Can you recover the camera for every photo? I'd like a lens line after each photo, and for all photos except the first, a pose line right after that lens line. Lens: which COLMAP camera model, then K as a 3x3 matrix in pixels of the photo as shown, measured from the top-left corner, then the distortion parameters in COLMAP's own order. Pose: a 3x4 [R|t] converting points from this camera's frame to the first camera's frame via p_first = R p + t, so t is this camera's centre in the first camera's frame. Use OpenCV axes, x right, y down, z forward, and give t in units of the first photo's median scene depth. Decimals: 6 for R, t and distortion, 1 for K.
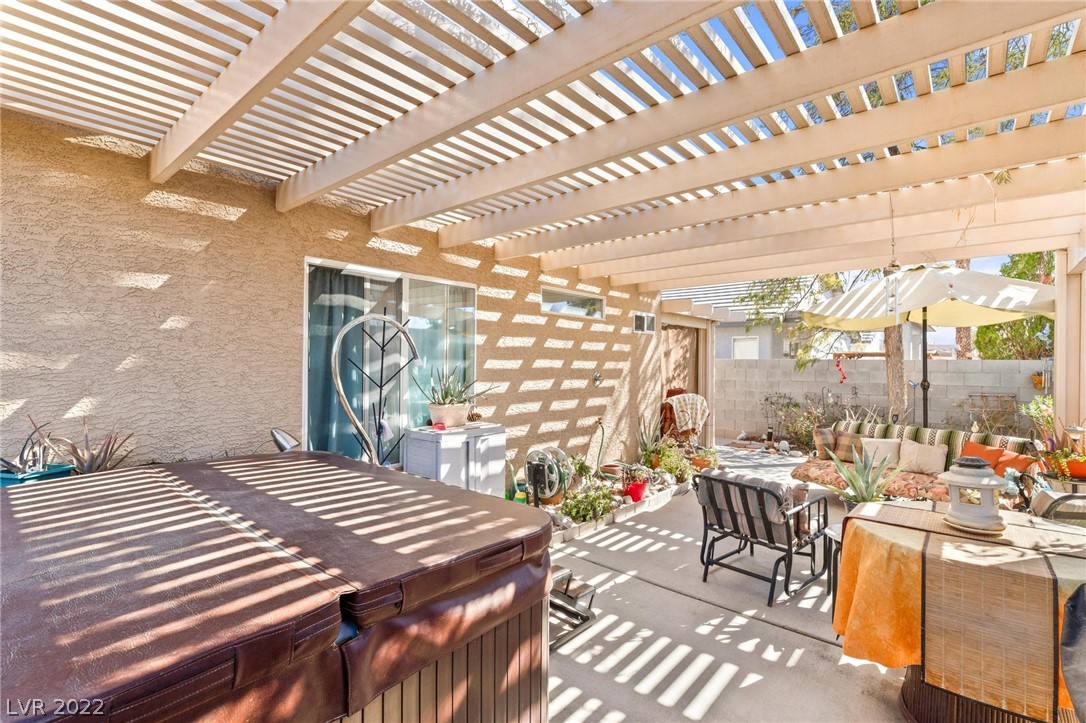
lens RADIAL K [[496.9, 0, 543.3], [0, 496.9, 360.3], [0, 0, 1]] dist [0.002157, 0.000079]
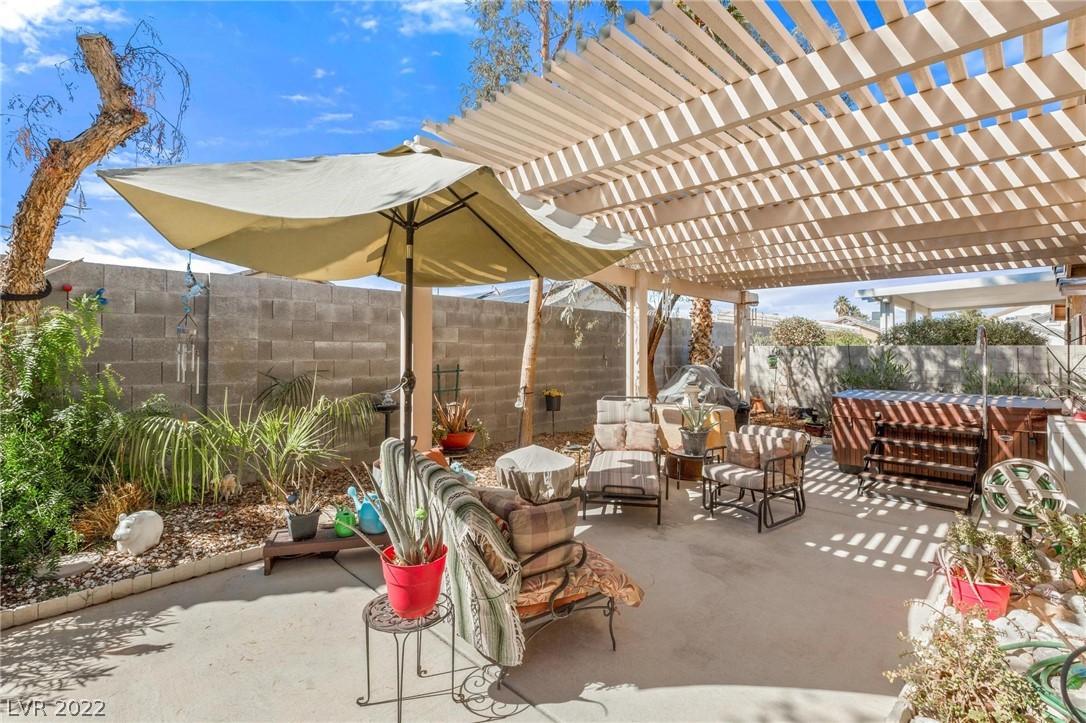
lens RADIAL K [[496.9, 0, 543.3], [0, 496.9, 360.3], [0, 0, 1]] dist [0.002157, 0.000079]
pose [[-0.997064, -0.017752, 0.074484, 0.467127], [-0.016462, 0.999704, 0.017895, 0.010067], [-0.074780, 0.016616, -0.997062, 1.218476]]
